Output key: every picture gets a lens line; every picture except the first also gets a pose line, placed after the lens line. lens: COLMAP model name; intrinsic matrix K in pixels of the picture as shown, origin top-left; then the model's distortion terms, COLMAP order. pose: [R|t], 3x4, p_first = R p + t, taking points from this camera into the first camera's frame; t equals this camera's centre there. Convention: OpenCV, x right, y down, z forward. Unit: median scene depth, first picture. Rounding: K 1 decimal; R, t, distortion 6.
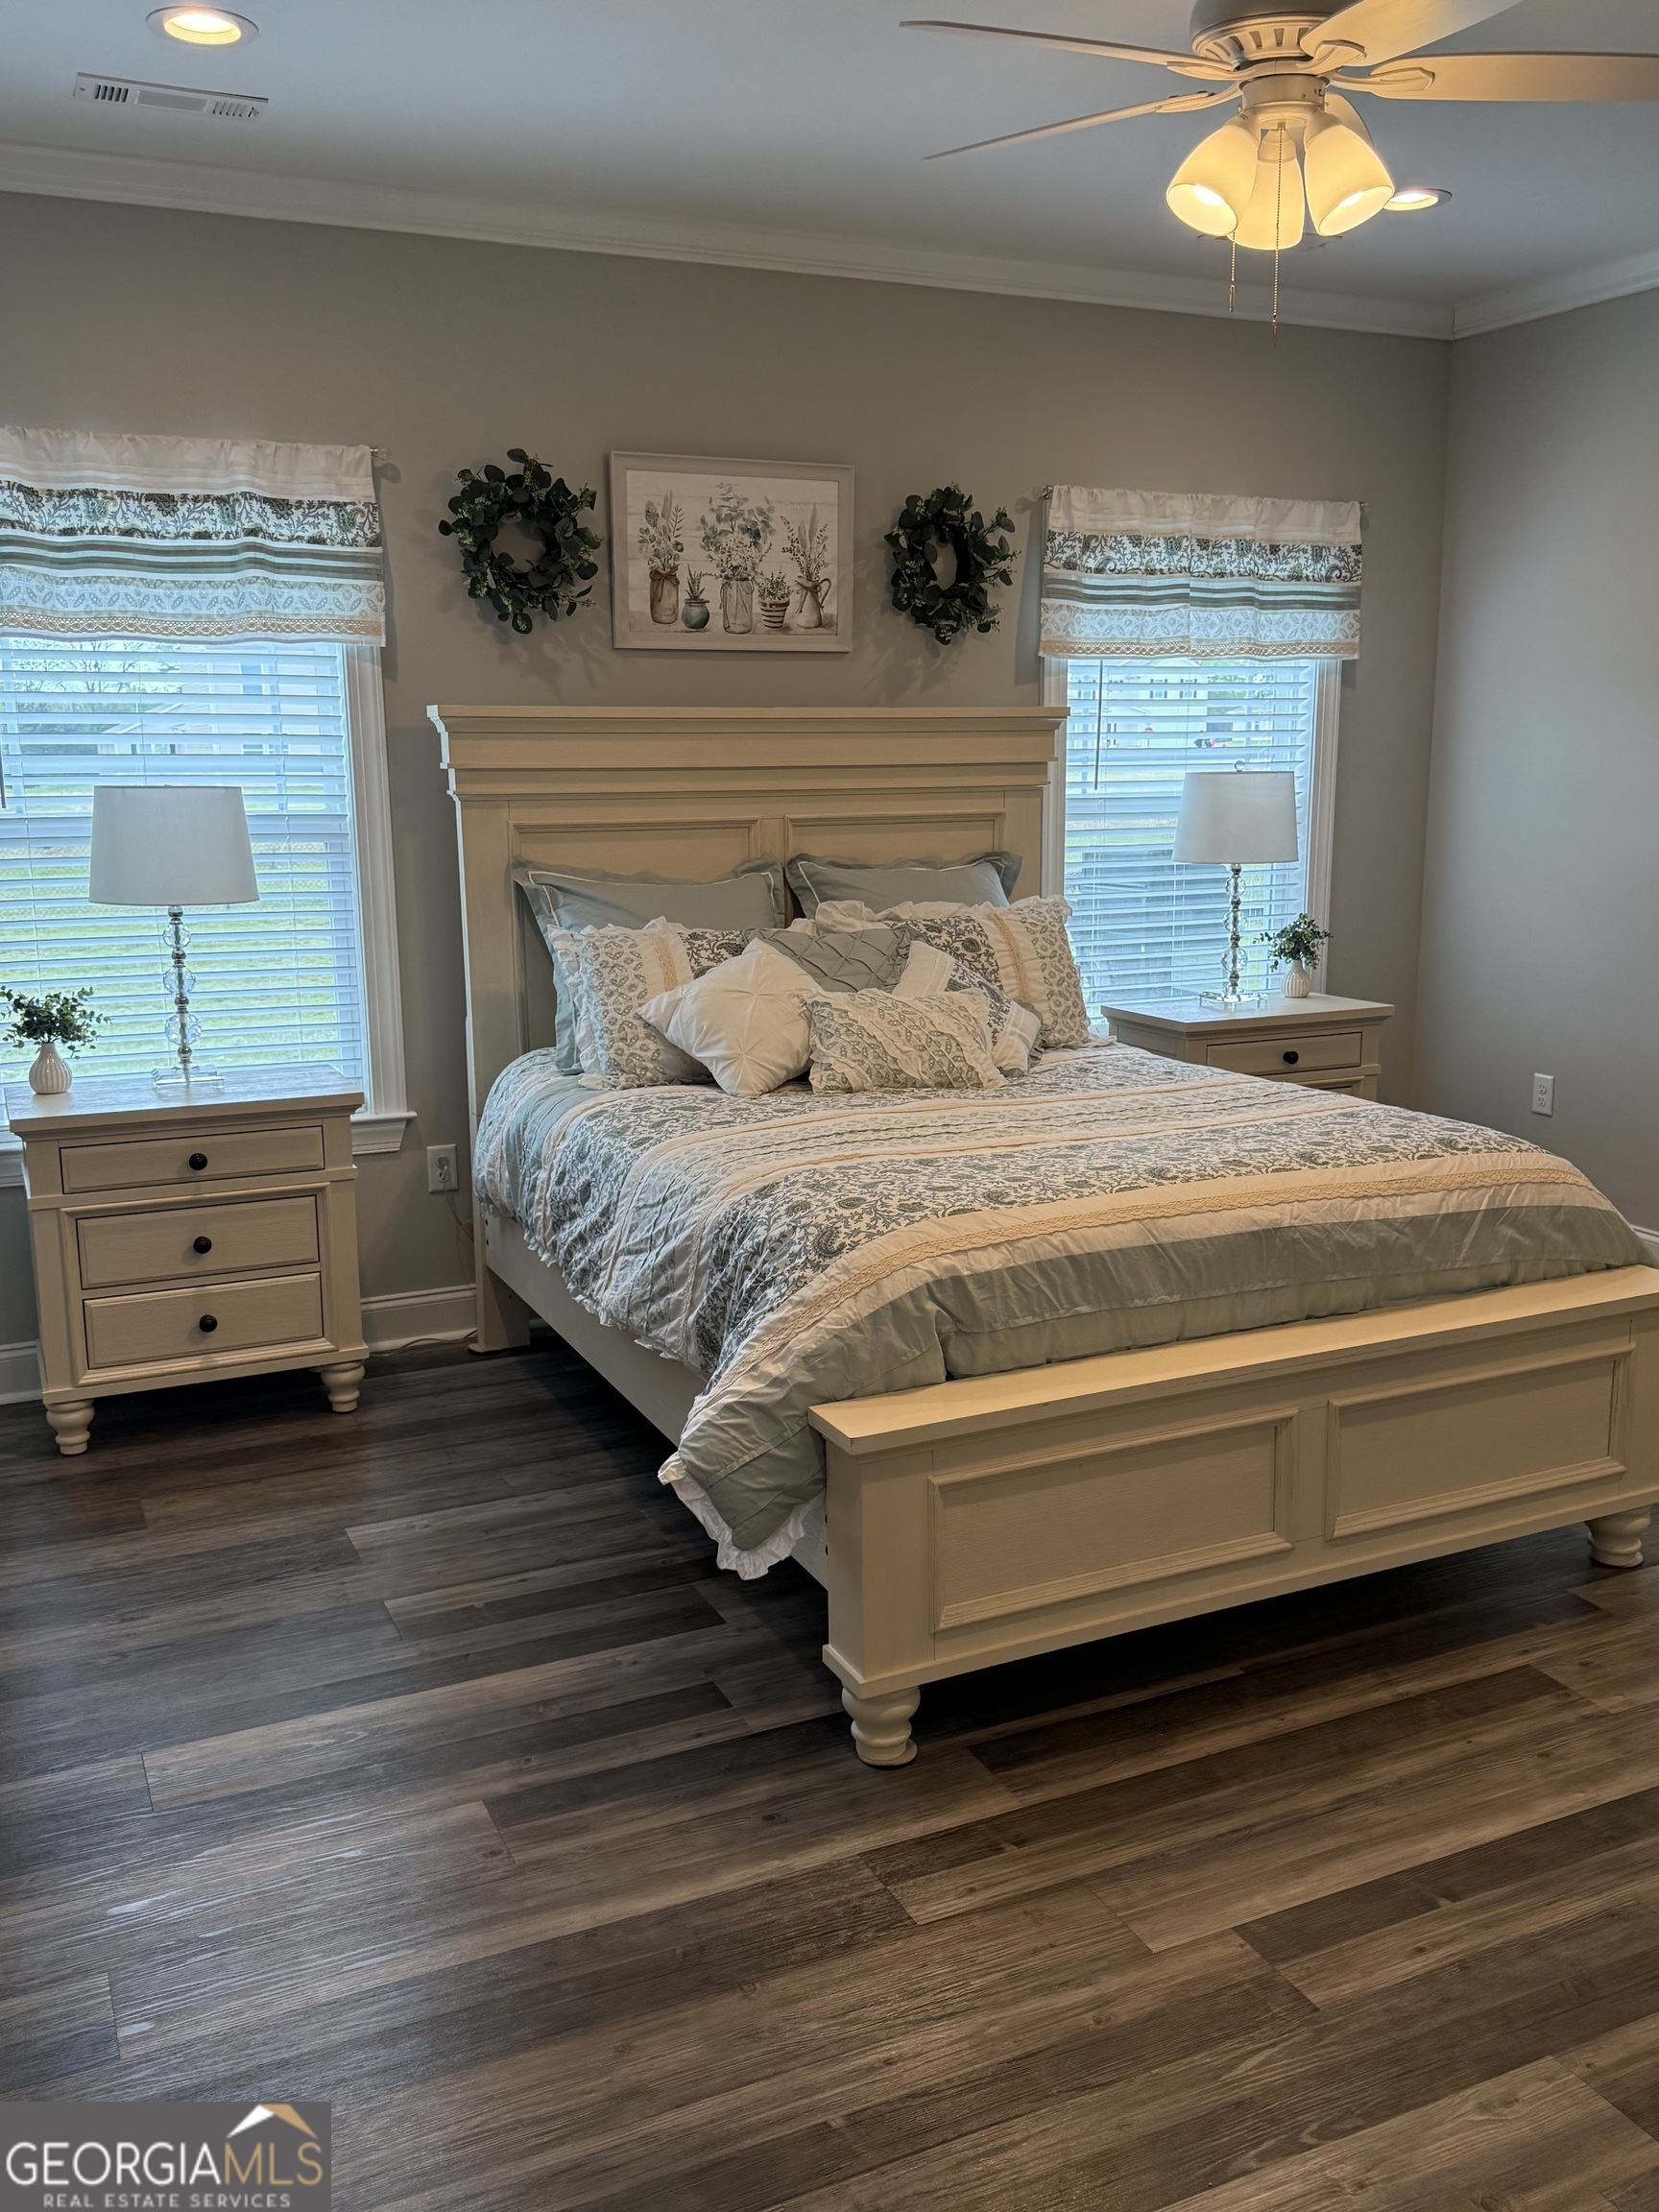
lens RADIAL K [[1862.1, 0, 829.5], [0, 1862.1, 1106.0], [0, 0, 1]] dist [0.119490, -0.260567]
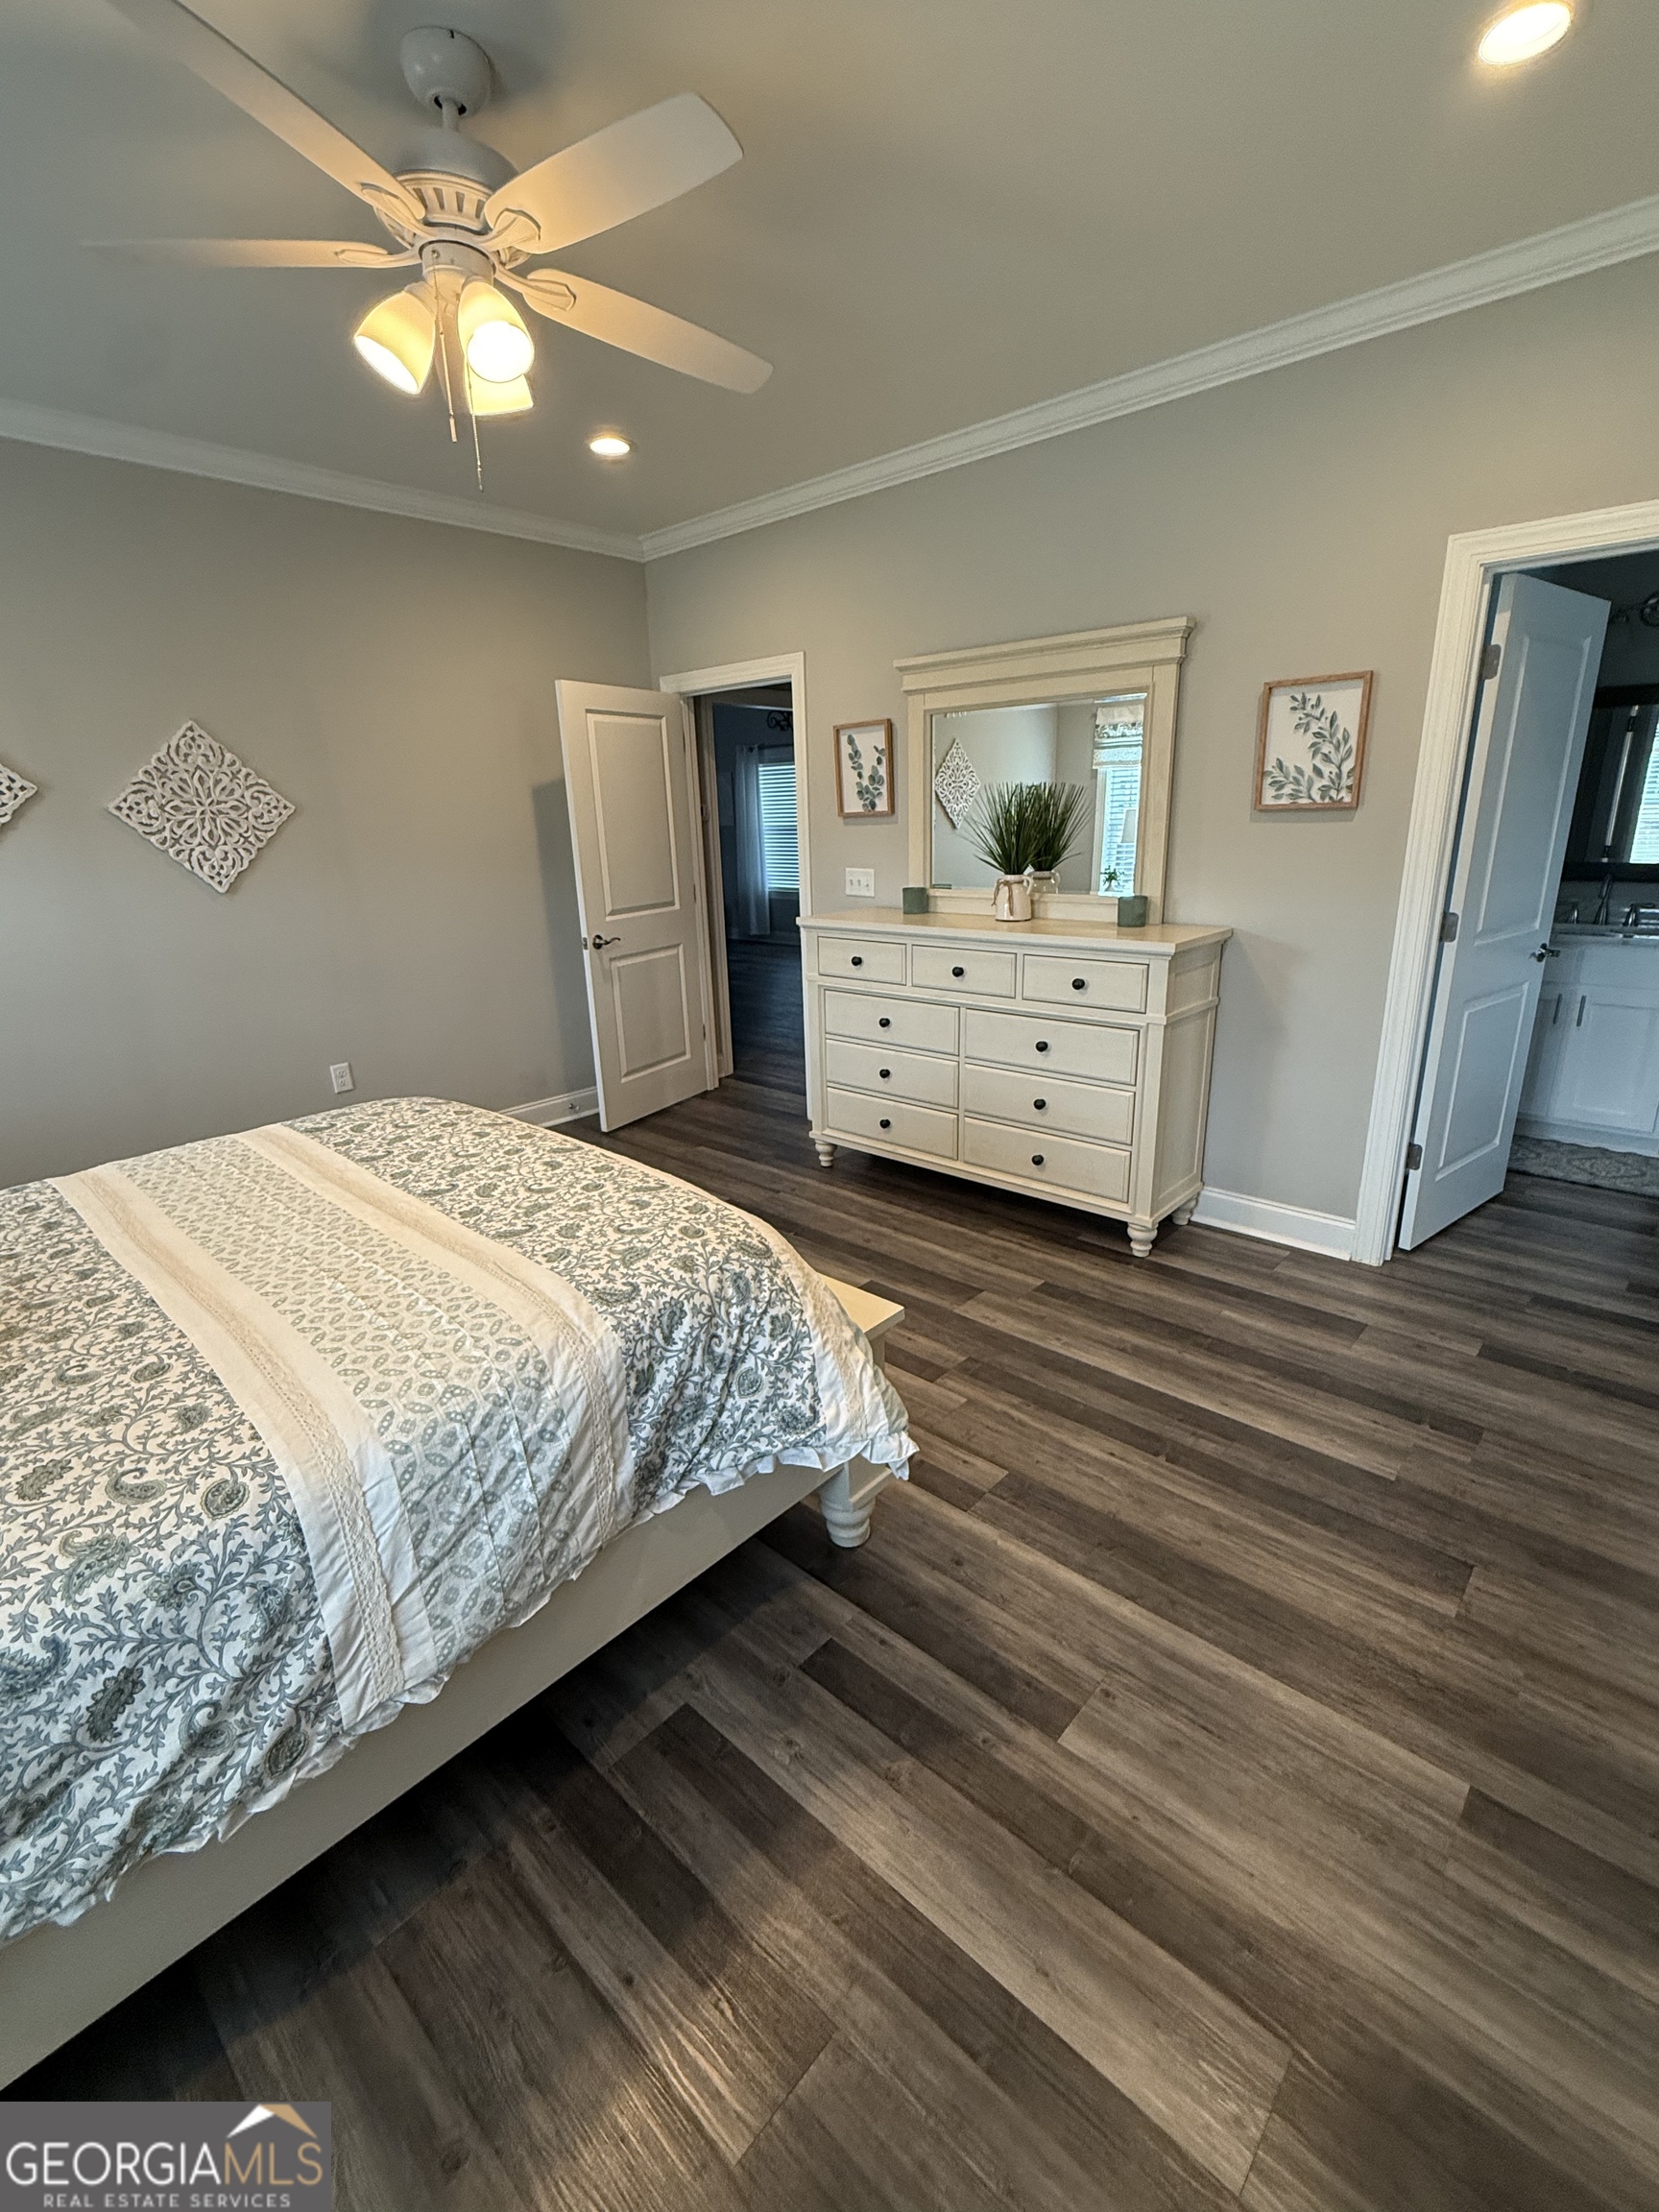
lens RADIAL K [[970.5, 0, 829.5], [0, 970.5, 1106.0], [0, 0, 1]] dist [-0.000378, 0.000226]
pose [[-0.380138, -0.252532, 0.889788, -0.586740], [0.206928, 0.914402, 0.347922, -0.228327], [-0.901485, 0.316380, -0.295343, 1.237730]]
